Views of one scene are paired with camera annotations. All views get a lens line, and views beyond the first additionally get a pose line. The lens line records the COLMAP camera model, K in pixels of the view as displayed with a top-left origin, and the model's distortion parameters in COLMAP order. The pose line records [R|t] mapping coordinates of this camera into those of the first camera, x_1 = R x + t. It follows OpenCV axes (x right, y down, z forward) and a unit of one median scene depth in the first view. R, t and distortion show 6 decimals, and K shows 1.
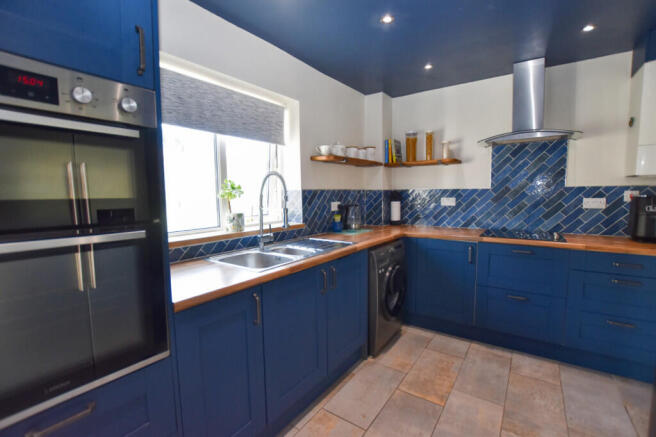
lens RADIAL K [[295.6, 0, 329.6], [0, 295.6, 219.6], [0, 0, 1]] dist [-0.022529, 0.000934]
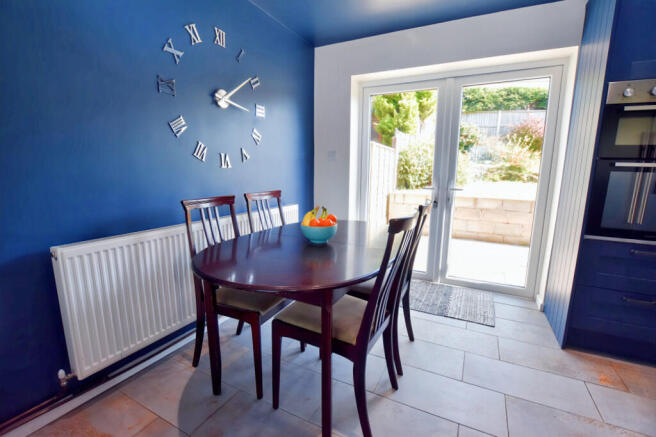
lens RADIAL K [[295.6, 0, 328.8], [0, 295.6, 217.8], [0, 0, 1]] dist [-0.022529, 0.000934]
pose [[0.152487, 0.172264, -0.973177, 0.233129], [-0.106830, 0.981796, 0.157051, 0.100561], [0.982515, 0.080016, 0.168114, -0.437131]]
